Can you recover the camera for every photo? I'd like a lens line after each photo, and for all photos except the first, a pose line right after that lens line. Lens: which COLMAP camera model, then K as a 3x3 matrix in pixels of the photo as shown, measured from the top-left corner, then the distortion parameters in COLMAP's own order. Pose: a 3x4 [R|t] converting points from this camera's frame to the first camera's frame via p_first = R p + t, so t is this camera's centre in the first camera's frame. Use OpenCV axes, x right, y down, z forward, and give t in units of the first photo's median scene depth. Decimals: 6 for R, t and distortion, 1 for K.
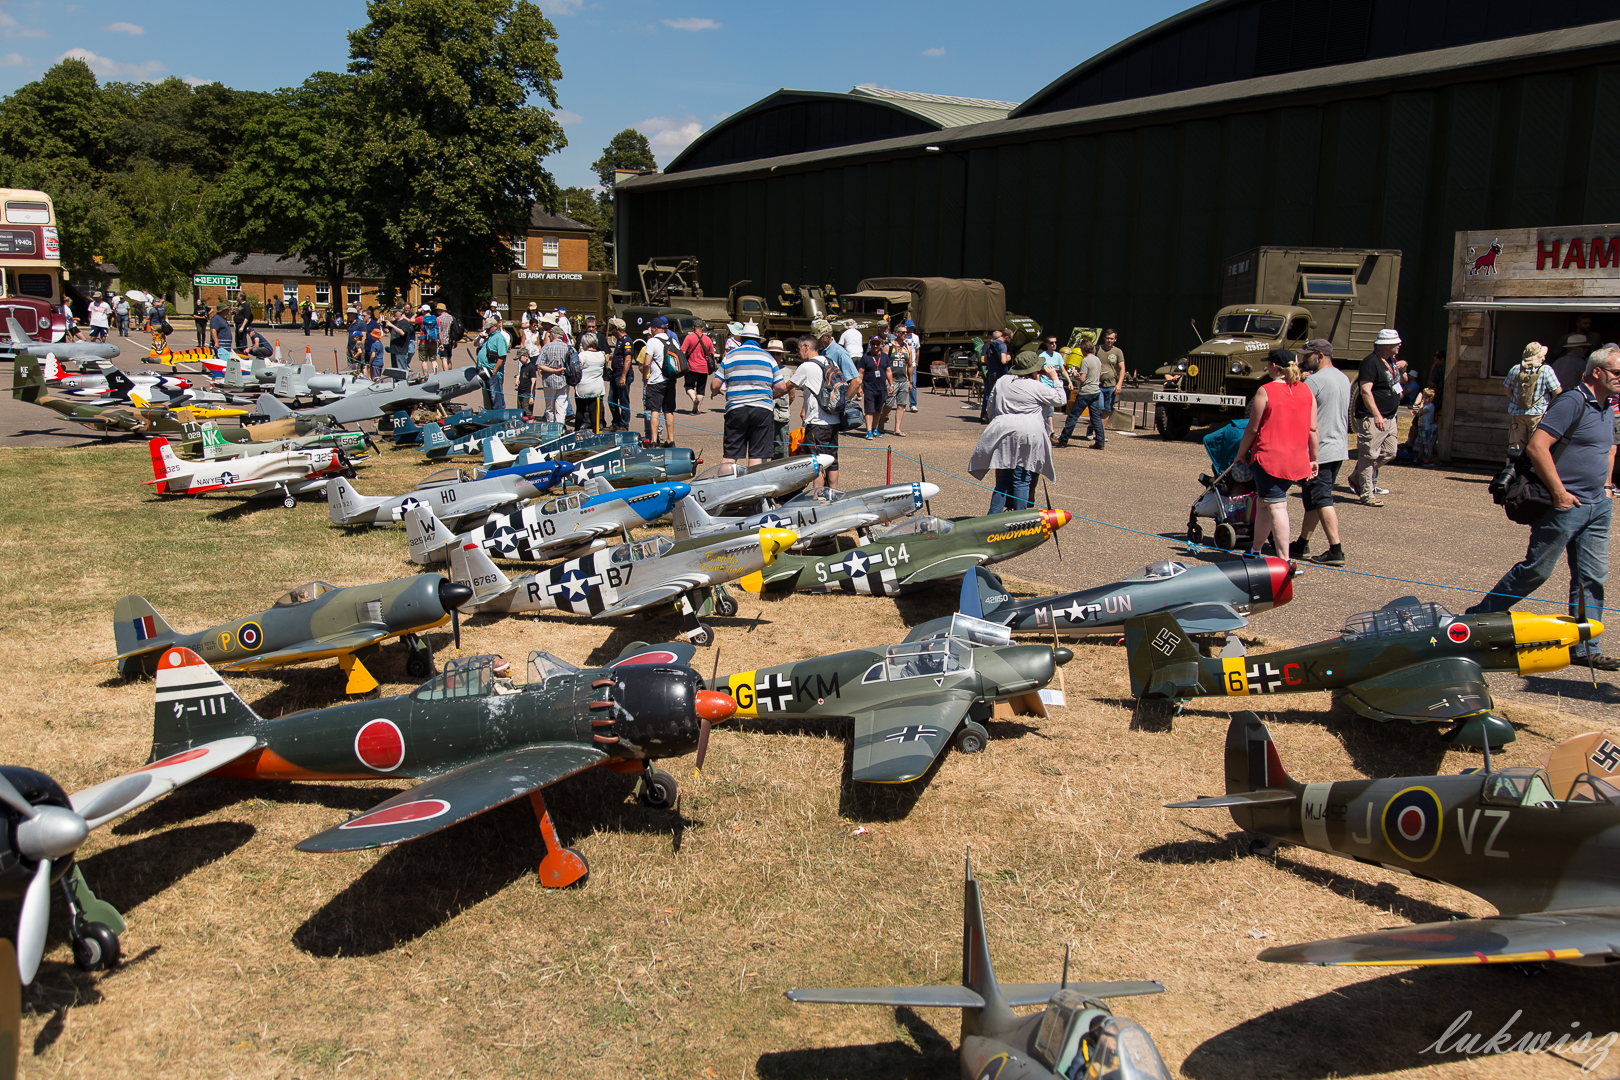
lens RADIAL K [[1594.5, 0, 810.0], [0, 1594.5, 540.0], [0, 0, 1]] dist [-0.052197, -0.004561]
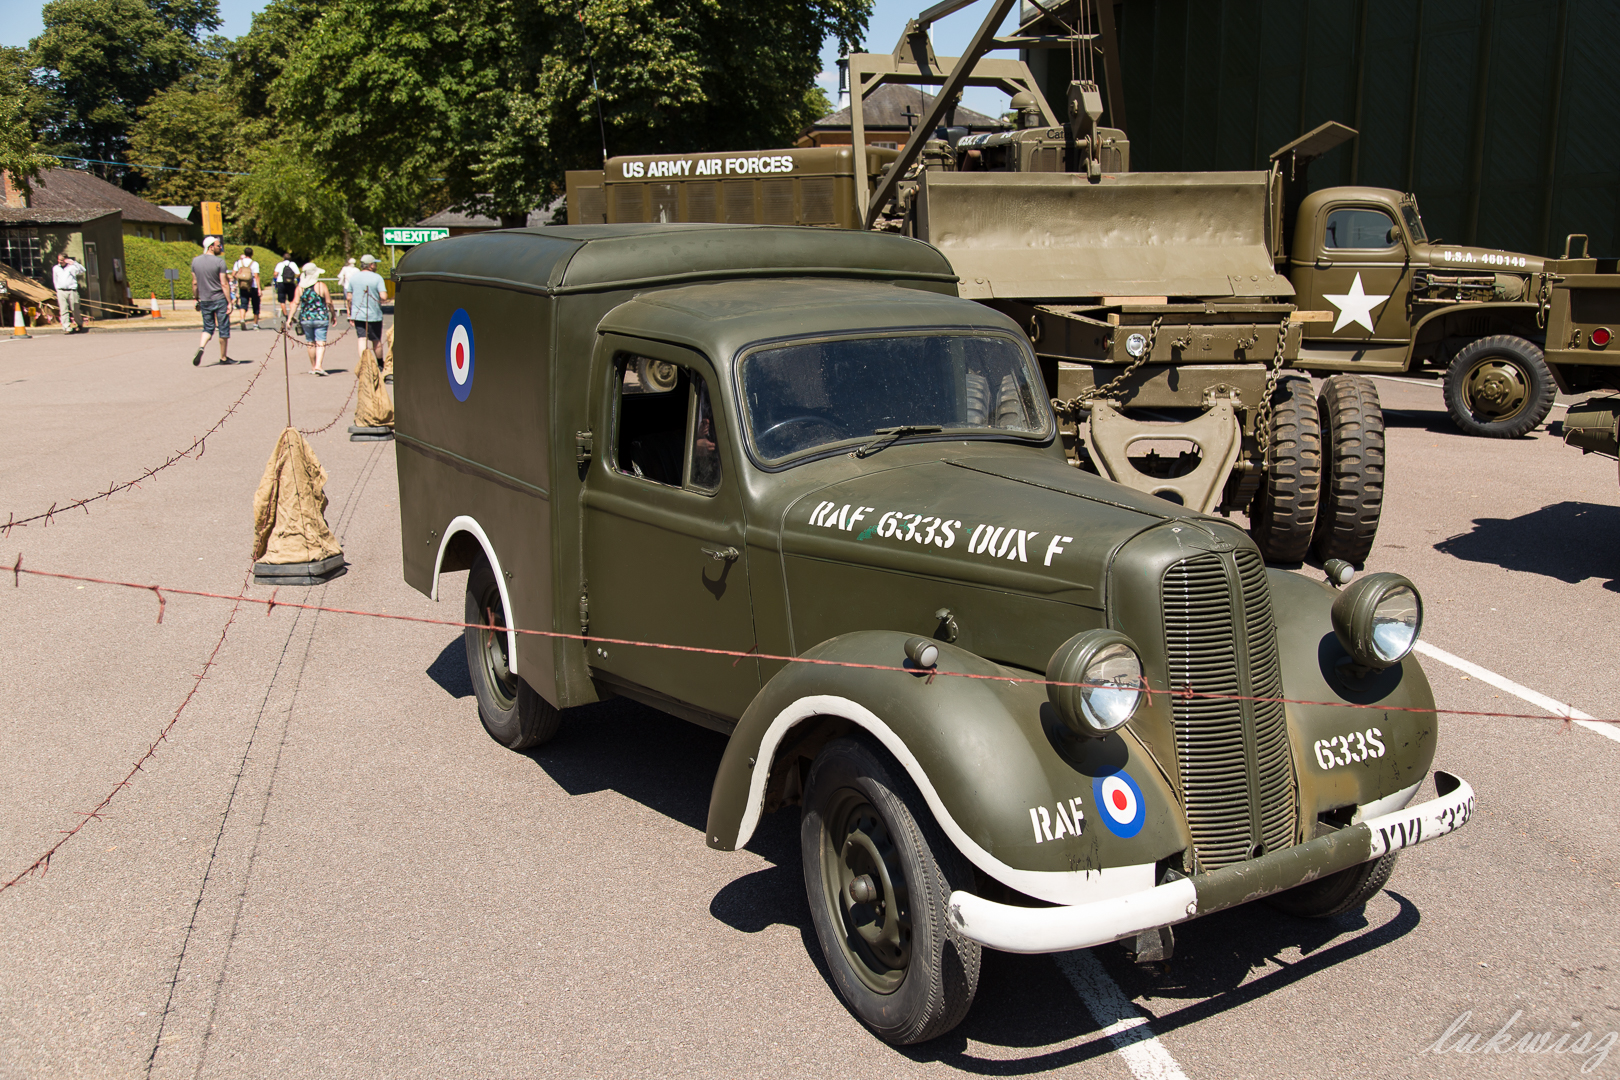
lens RADIAL K [[1594.5, 0, 810.0], [0, 1594.5, 540.0], [0, 0, 1]] dist [-0.052197, -0.004561]
pose [[0.954750, 0.016660, -0.296944, -0.030771], [-0.006668, 0.999378, 0.034630, -0.074813], [0.297336, -0.031083, 0.954267, 0.520136]]
